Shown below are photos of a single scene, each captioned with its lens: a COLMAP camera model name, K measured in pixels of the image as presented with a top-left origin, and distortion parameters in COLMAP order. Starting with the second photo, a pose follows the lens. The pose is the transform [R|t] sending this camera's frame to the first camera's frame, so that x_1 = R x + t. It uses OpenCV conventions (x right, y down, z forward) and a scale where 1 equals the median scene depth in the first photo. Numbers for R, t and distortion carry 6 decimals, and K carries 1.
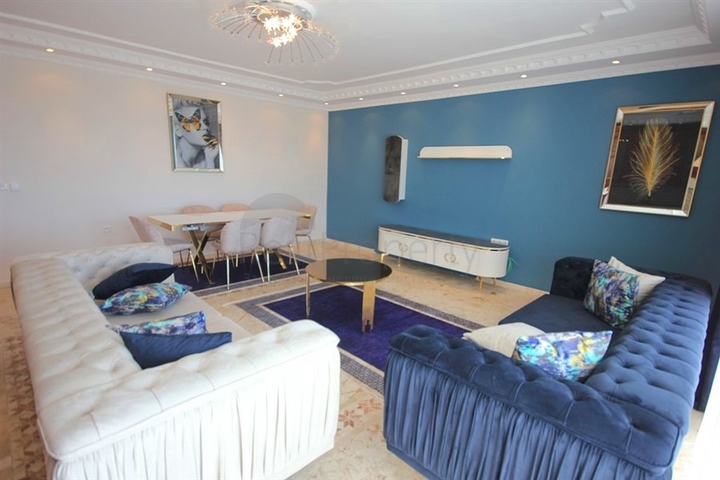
lens RADIAL K [[352.2, 0, 380.8], [0, 352.2, 246.9], [0, 0, 1]] dist [-0.033016, -0.000688]
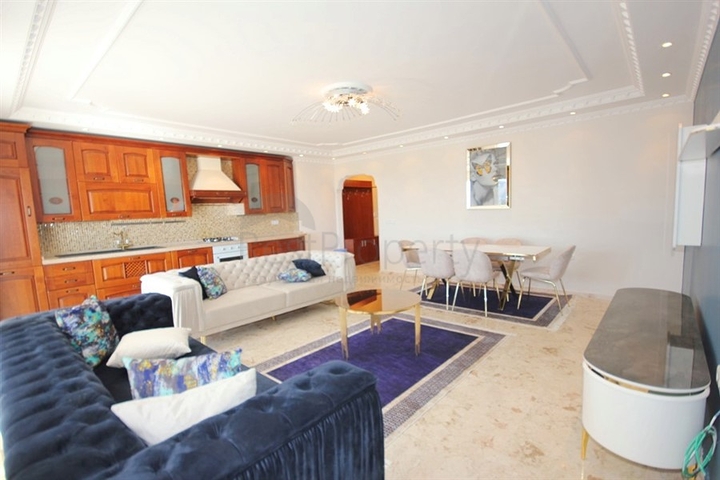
lens RADIAL K [[335.7, 0, 374.1], [0, 335.7, 240.3], [0, 0, 1]] dist [0.004107, -0.000321]
pose [[0.066682, 0.046921, -0.996670, 0.597464], [-0.158513, 0.986706, 0.035847, -0.098813], [0.985103, 0.155595, 0.073233, 0.604577]]
